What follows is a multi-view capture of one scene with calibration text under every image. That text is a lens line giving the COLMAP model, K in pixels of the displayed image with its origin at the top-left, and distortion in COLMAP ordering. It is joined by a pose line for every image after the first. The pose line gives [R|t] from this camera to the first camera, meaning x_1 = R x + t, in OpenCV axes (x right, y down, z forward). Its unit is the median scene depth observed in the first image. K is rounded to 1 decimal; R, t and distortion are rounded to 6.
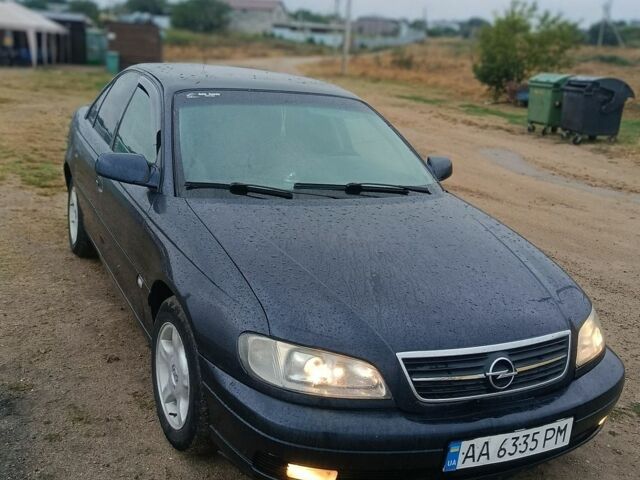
lens RADIAL K [[679.2, 0, 320.0], [0, 679.2, 240.0], [0, 0, 1]] dist [0.125329, -0.222701]
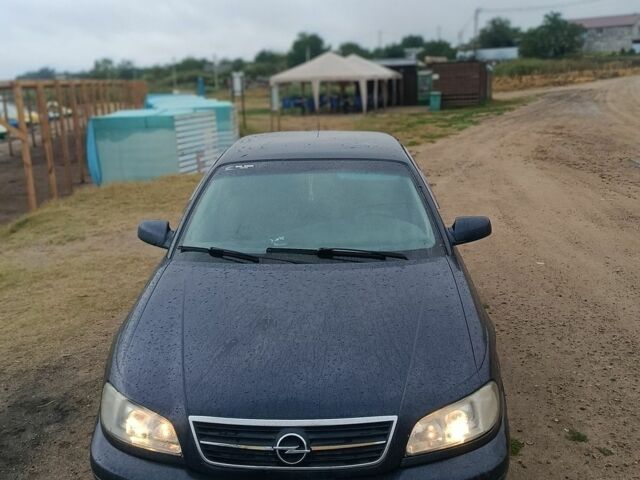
lens RADIAL K [[679.2, 0, 320.0], [0, 679.2, 240.0], [0, 0, 1]] dist [0.125329, -0.222701]
pose [[0.880050, 0.019963, -0.474462, 0.773197], [-0.039996, 0.998682, -0.032167, -0.088438], [0.473194, 0.047285, 0.879688, 0.089826]]
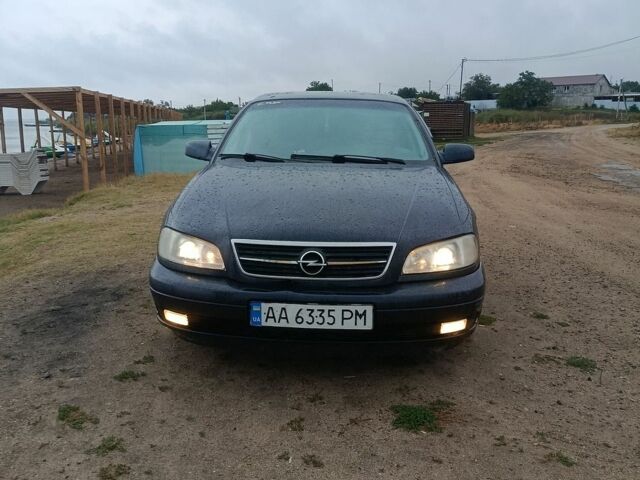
lens RADIAL K [[580.1, 0, 320.0], [0, 580.1, 240.0], [0, 0, 1]] dist [0.138138, -0.260846]
pose [[0.876155, 0.033422, -0.480869, 0.794745], [-0.073298, 0.995230, -0.064379, 0.216276], [0.476424, 0.091653, 0.874426, 0.030738]]
